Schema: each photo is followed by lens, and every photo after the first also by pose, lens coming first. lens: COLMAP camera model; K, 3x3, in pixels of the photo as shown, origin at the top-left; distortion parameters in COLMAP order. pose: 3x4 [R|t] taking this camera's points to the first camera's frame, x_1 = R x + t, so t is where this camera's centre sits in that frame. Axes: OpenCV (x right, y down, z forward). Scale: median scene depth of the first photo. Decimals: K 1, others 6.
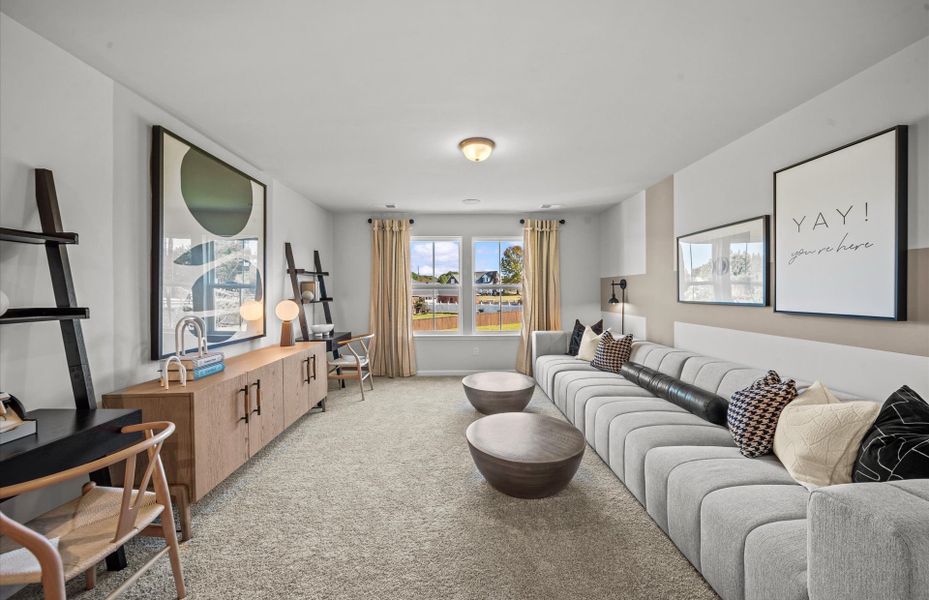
lens RADIAL K [[332.8, 0, 466.1], [0, 332.8, 293.5], [0, 0, 1]] dist [-0.006051, -0.000147]
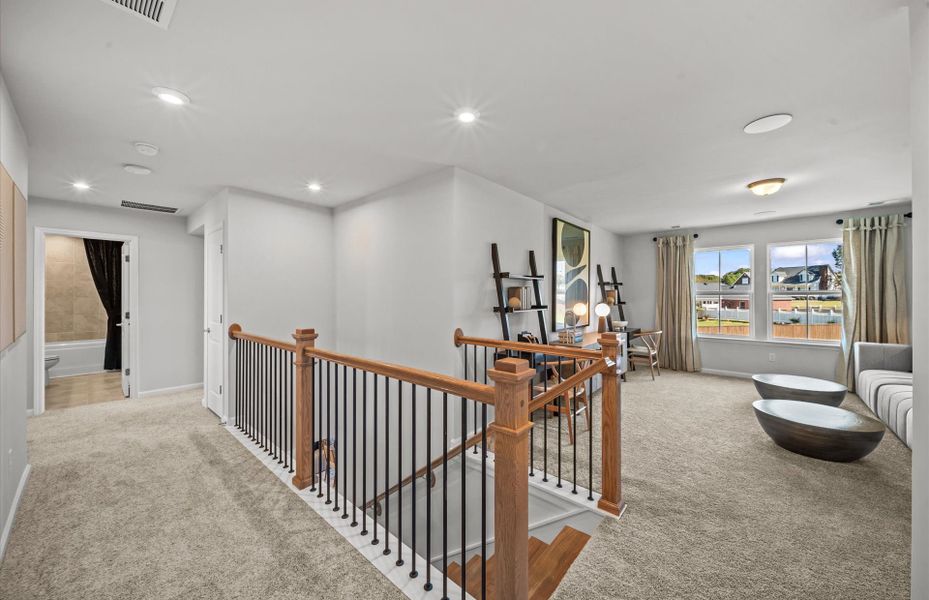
lens RADIAL K [[332.8, 0, 466.1], [0, 332.8, 293.5], [0, 0, 1]] dist [-0.006051, -0.000147]
pose [[0.738438, 0.000338, -0.674321, 0.025130], [-0.005095, 0.999974, -0.005078, -0.010673], [0.674302, 0.007186, 0.738421, -0.425326]]
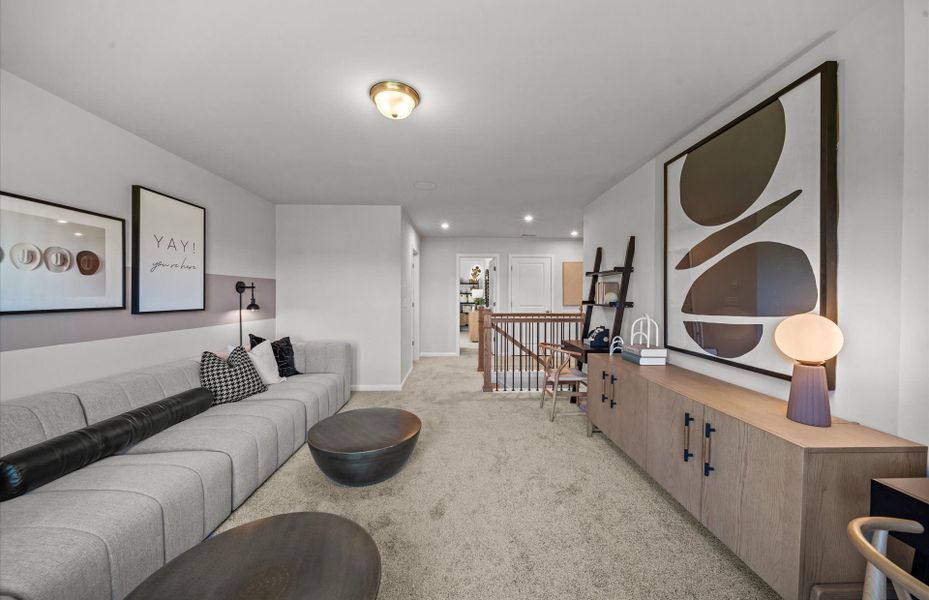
lens RADIAL K [[332.8, 0, 466.1], [0, 332.8, 293.5], [0, 0, 1]] dist [-0.006051, -0.000147]
pose [[-0.999997, 0.002432, -0.000028, -0.074403], [0.002432, 0.999997, -0.000488, -0.003918], [0.000027, -0.000488, -1.000000, 1.068006]]
